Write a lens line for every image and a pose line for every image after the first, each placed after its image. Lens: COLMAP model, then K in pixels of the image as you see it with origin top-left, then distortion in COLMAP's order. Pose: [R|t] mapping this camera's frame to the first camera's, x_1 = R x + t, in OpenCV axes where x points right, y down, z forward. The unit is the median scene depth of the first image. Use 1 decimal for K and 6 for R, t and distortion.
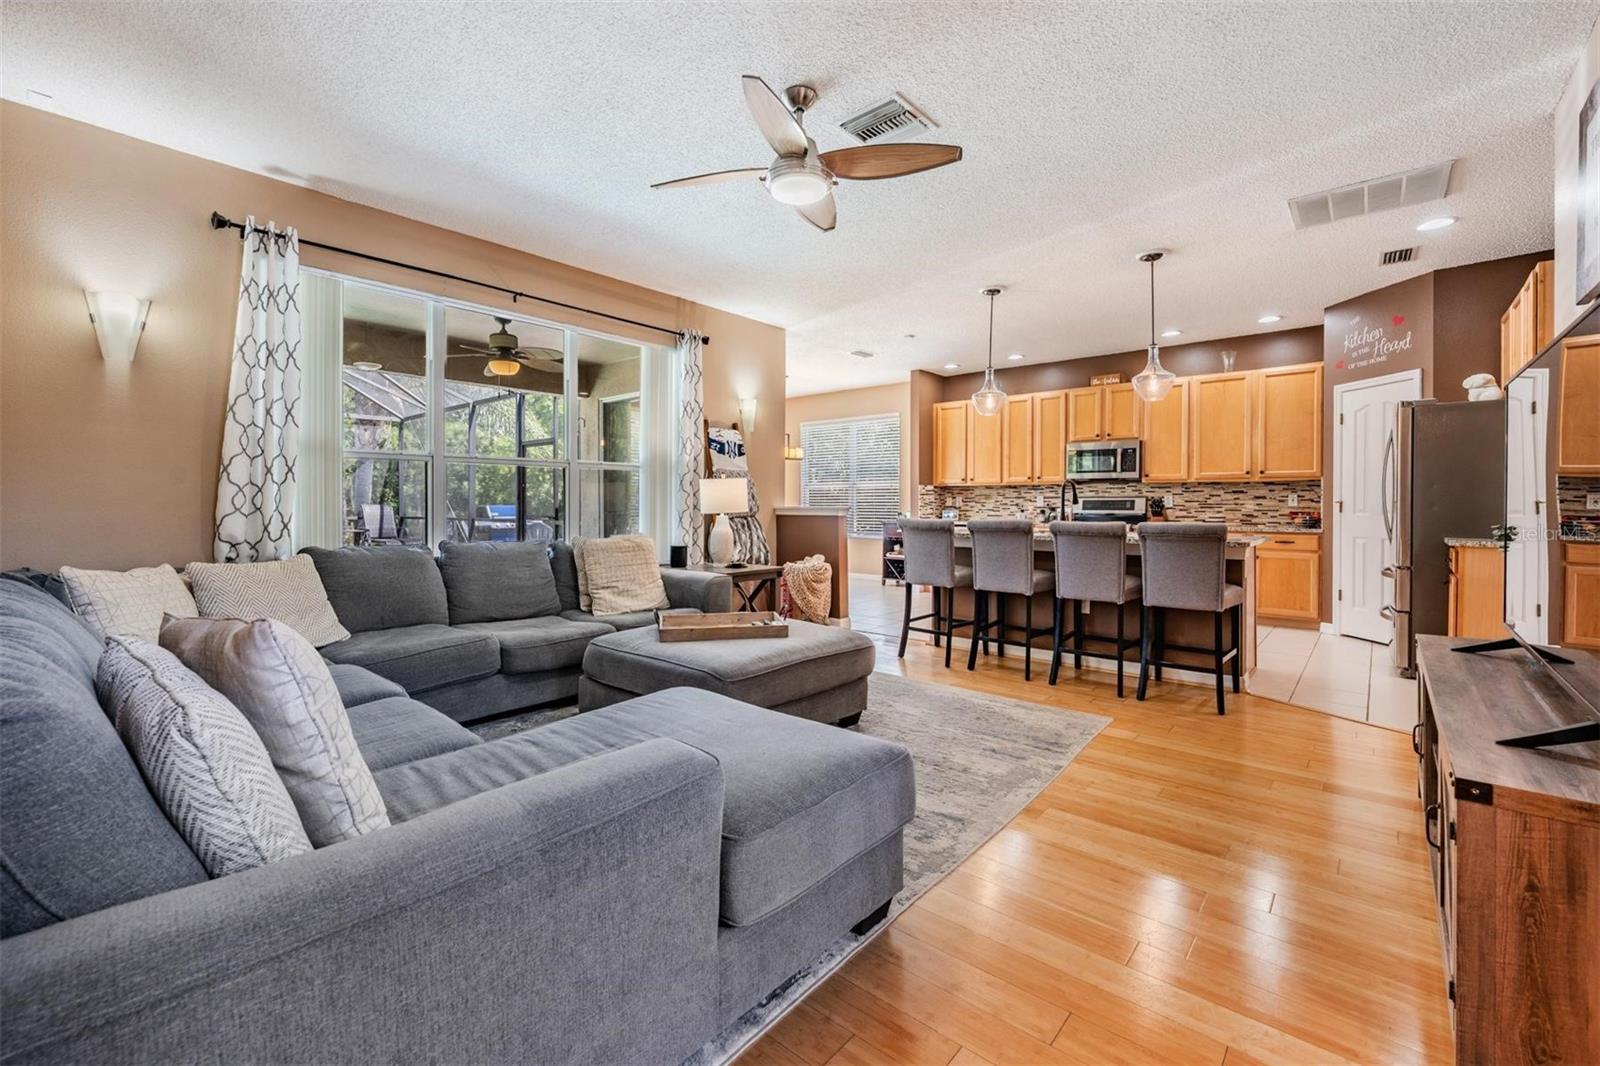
lens RADIAL K [[670.8, 0, 799.3], [0, 670.8, 504.5], [0, 0, 1]] dist [-0.000433, -0.000287]
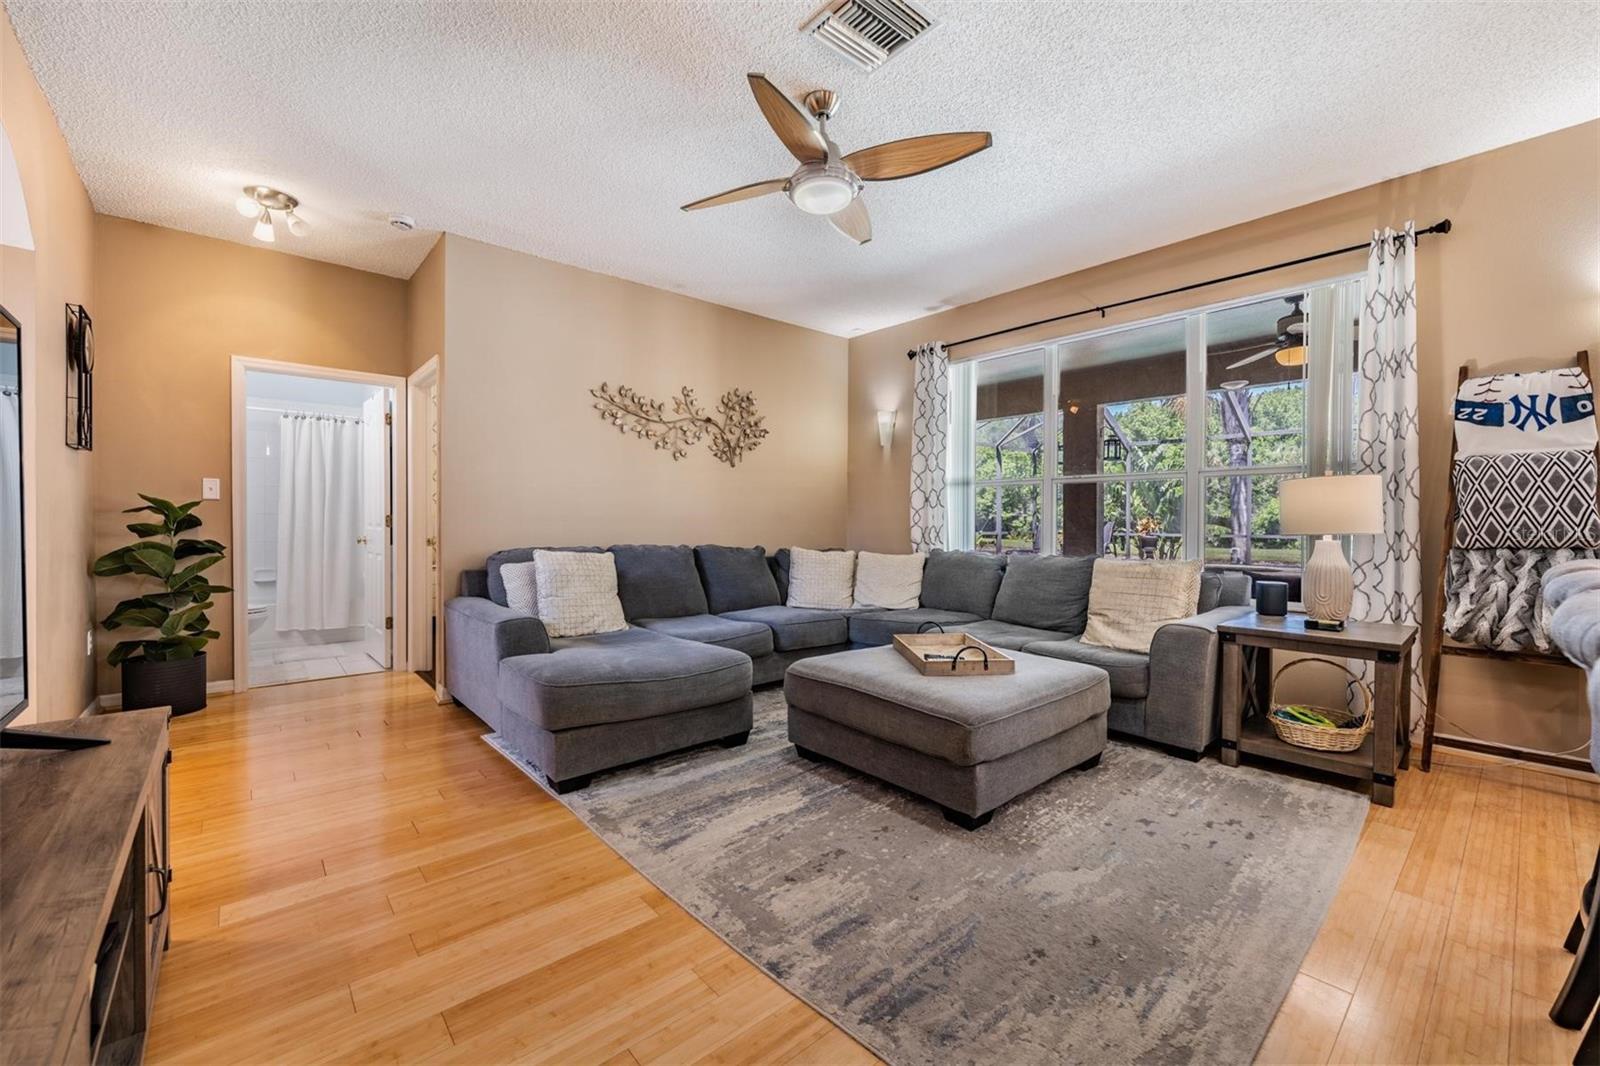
lens RADIAL K [[639.7, 0, 789.3], [0, 639.7, 524.5], [0, 0, 1]] dist [0.002560, 0.000180]
pose [[-0.142046, 0.005760, -0.989843, 0.870521], [-0.003502, 0.999974, 0.006321, 0.000723], [0.989854, 0.004364, -0.142022, 1.013872]]
